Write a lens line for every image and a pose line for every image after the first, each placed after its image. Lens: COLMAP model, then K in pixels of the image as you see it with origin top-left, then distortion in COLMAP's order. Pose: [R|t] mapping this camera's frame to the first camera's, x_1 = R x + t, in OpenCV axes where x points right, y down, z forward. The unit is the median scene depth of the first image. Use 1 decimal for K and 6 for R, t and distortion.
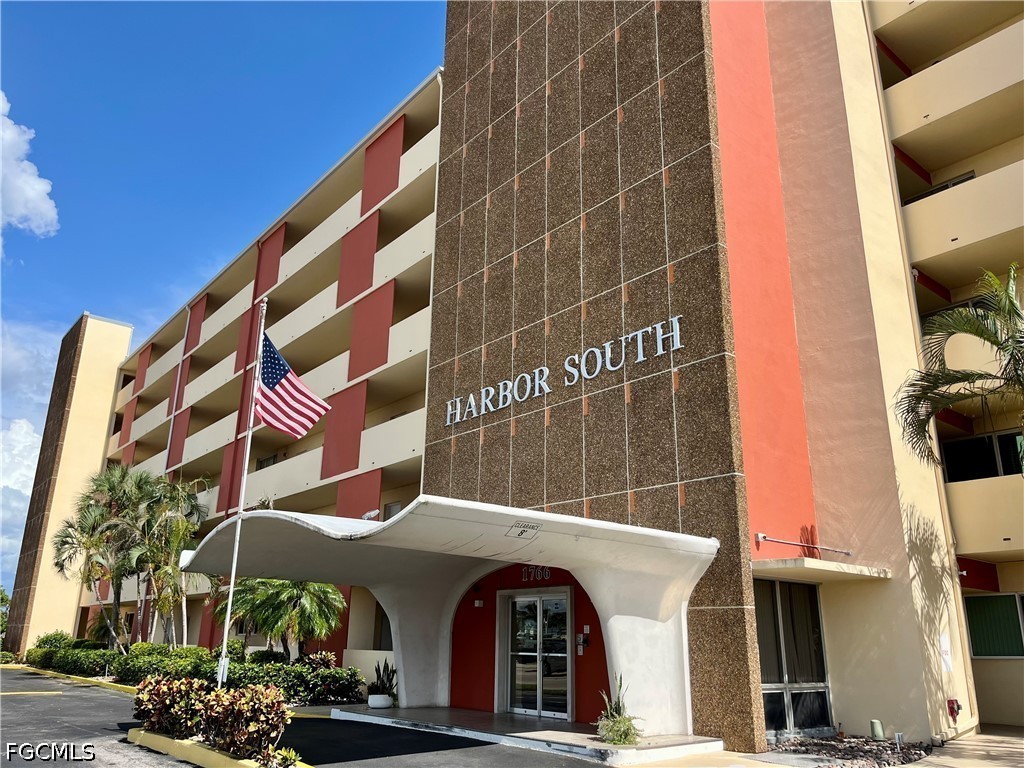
lens RADIAL K [[780.9, 0, 514.4], [0, 780.9, 392.0], [0, 0, 1]] dist [0.062283, -0.076911]
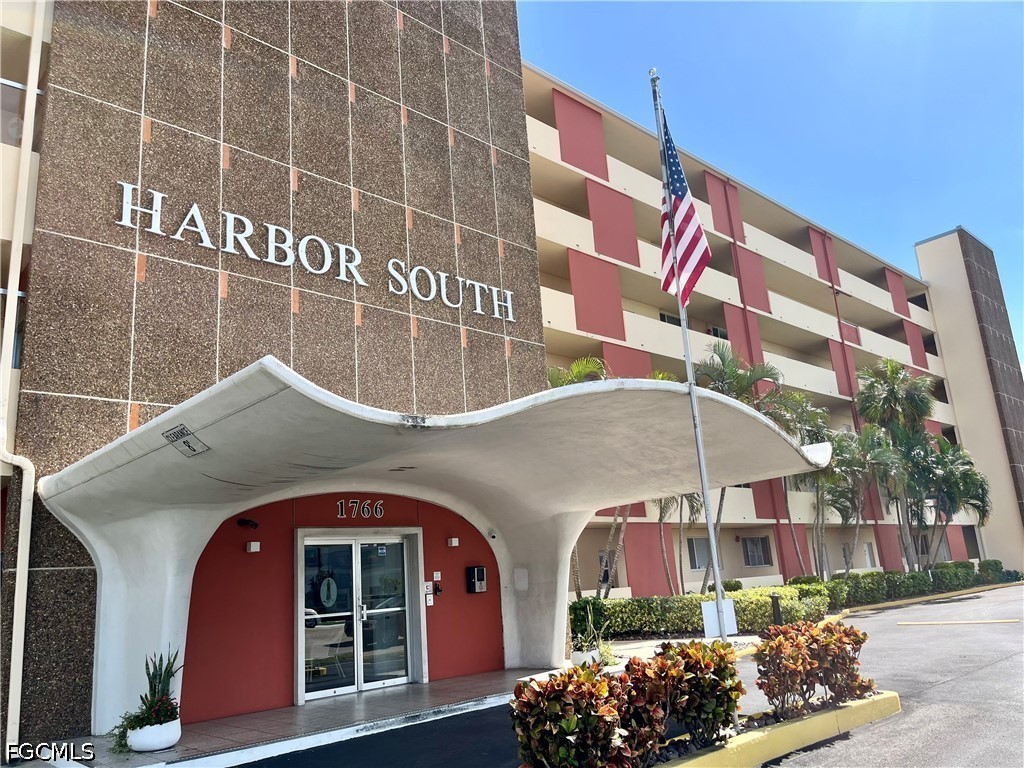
lens RADIAL K [[780.9, 0, 514.4], [0, 780.9, 392.0], [0, 0, 1]] dist [0.062283, -0.076911]
pose [[-0.068165, 0.227131, 0.971476, -0.706221], [-0.237026, 0.942174, -0.236911, 0.251634], [-0.969109, -0.246414, -0.010388, 0.831422]]
